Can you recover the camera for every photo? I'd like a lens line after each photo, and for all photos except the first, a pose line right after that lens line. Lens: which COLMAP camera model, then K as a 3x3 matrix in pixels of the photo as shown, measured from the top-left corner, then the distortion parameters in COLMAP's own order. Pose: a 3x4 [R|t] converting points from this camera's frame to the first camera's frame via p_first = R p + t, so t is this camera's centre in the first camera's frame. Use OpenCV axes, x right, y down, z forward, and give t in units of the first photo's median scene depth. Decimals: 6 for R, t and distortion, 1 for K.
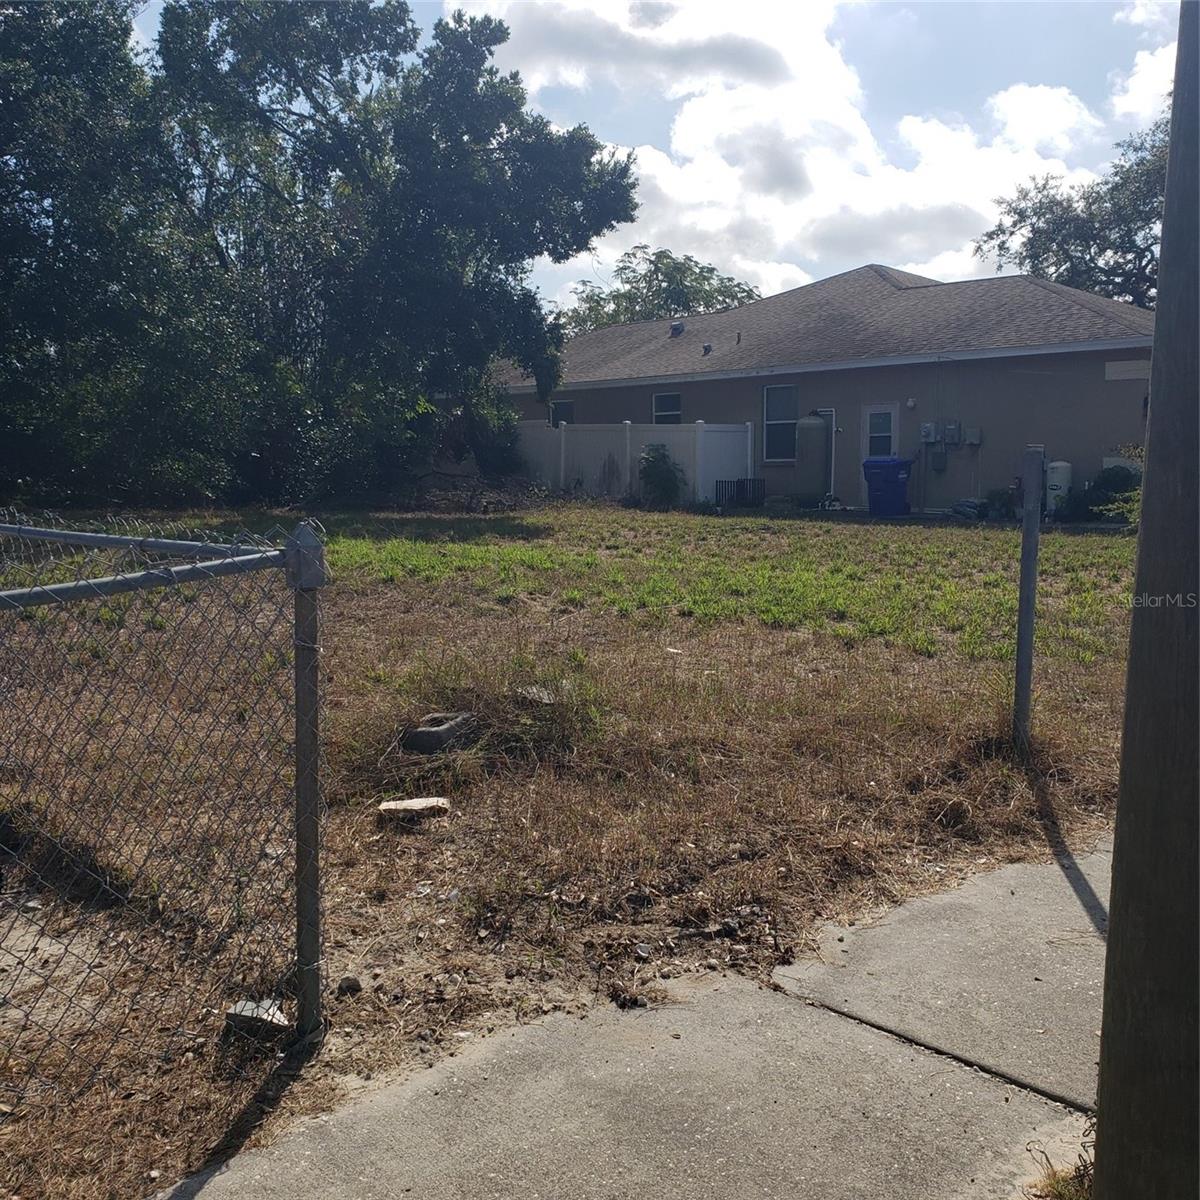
lens RADIAL K [[1198.1, 0, 607.4], [0, 1198.1, 596.3], [0, 0, 1]] dist [0.180653, -0.499213]
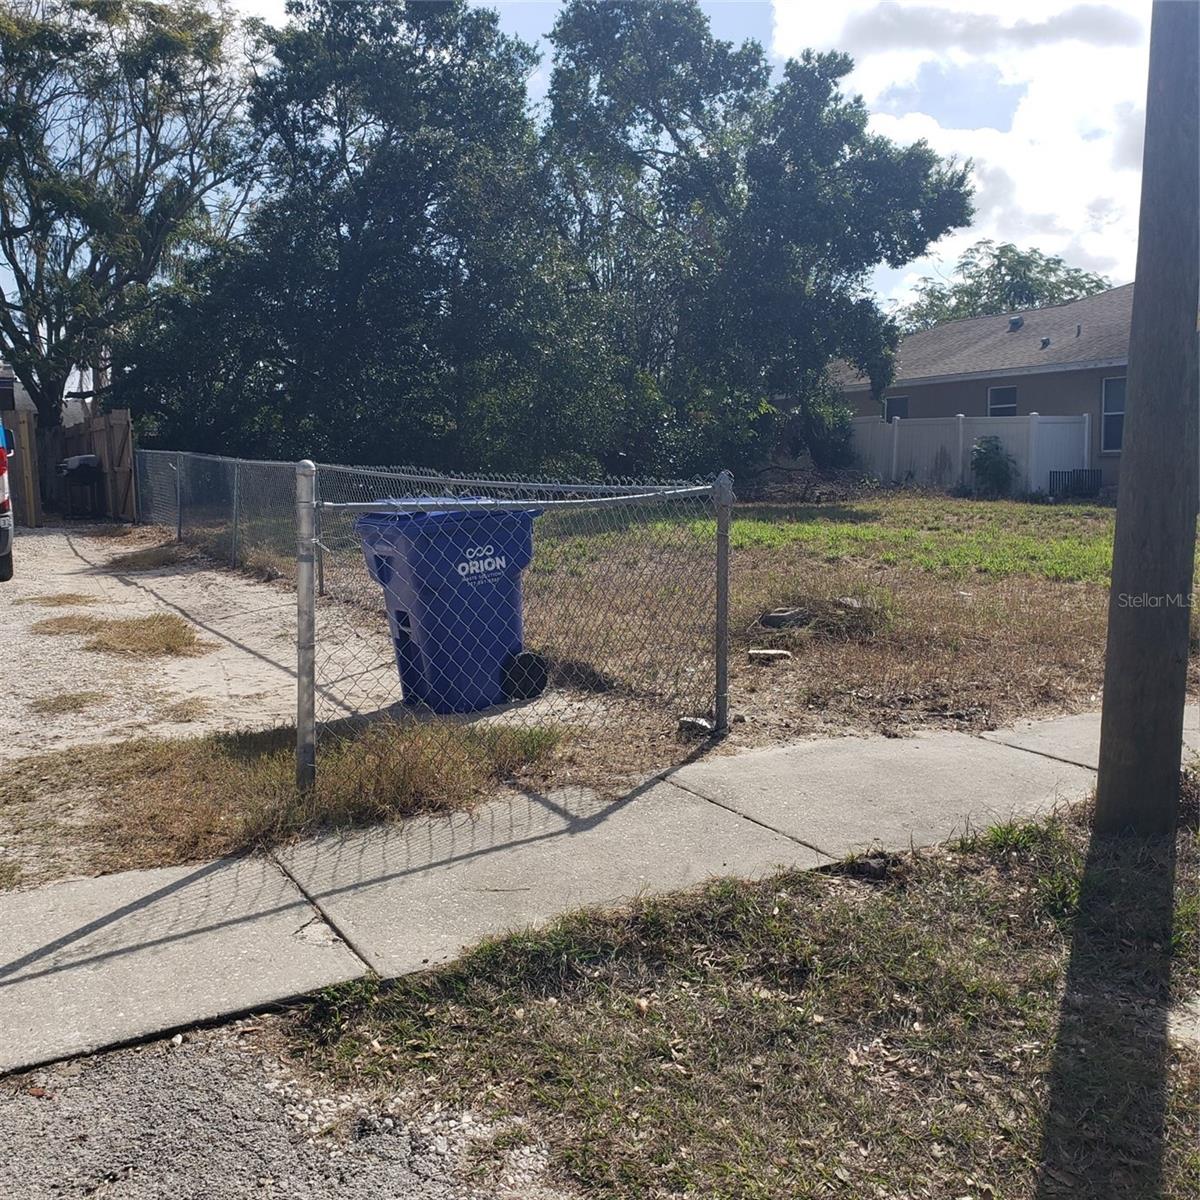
lens RADIAL K [[1198.1, 0, 607.4], [0, 1198.1, 596.3], [0, 0, 1]] dist [0.180653, -0.499213]
pose [[0.962638, 0.021771, -0.269914, 0.011901], [-0.021569, 0.999760, 0.003715, 0.016636], [0.269930, 0.002245, 0.962877, -0.111938]]
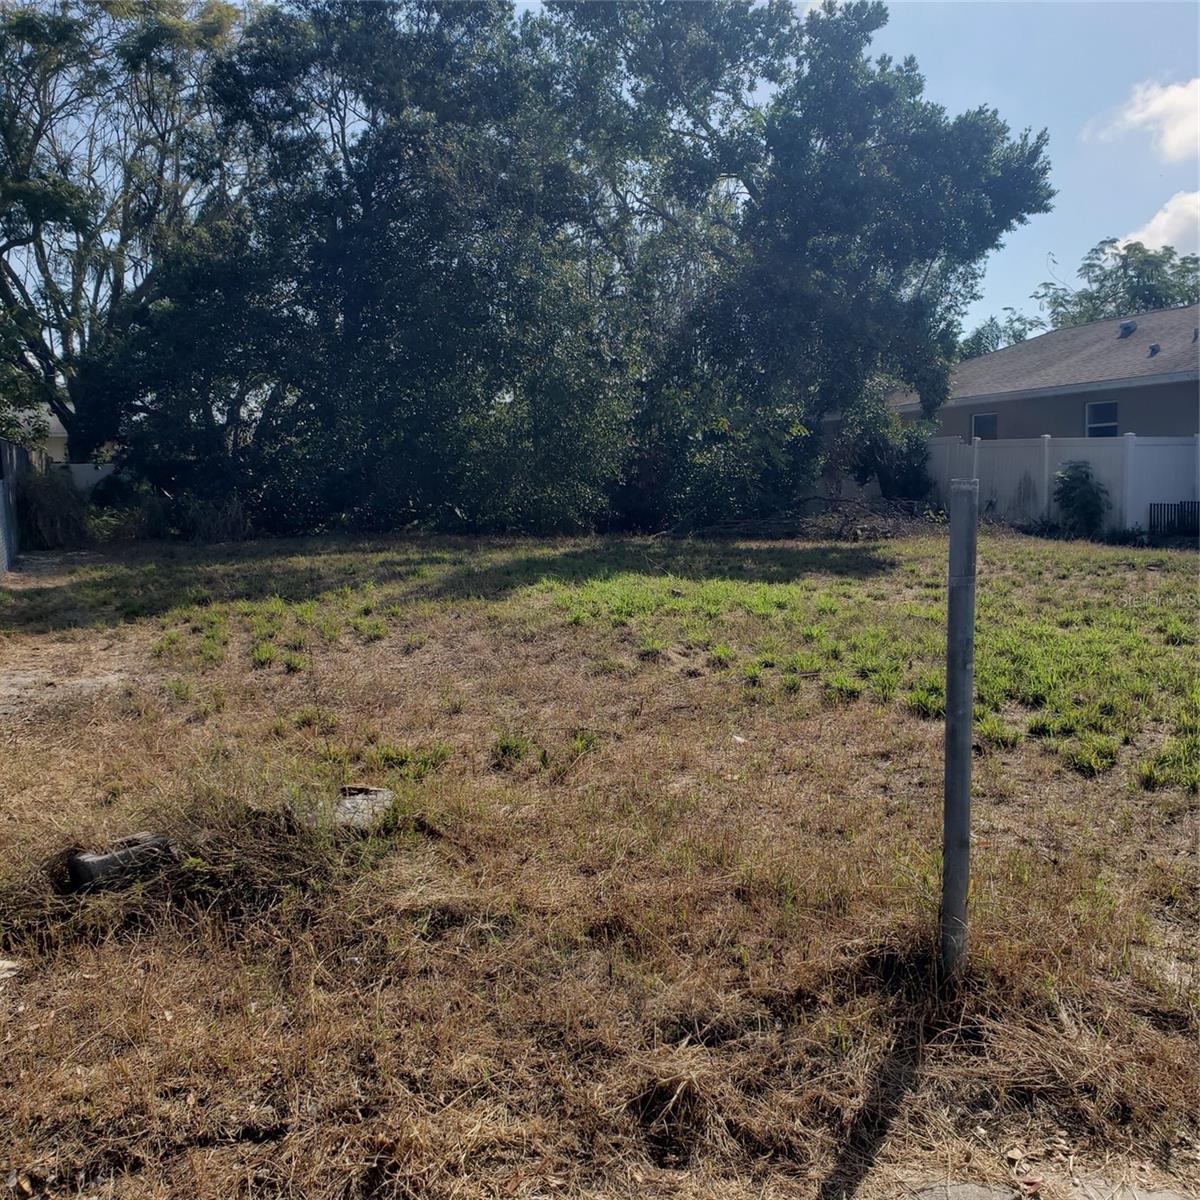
lens RADIAL K [[1196.7, 0, 633.0], [0, 1196.7, 599.7], [0, 0, 1]] dist [0.220878, -0.465224]
pose [[0.929628, 0.027030, -0.367508, 0.083553], [-0.032585, 0.999429, -0.008917, -0.010308], [0.367057, 0.020265, 0.929978, 0.076763]]
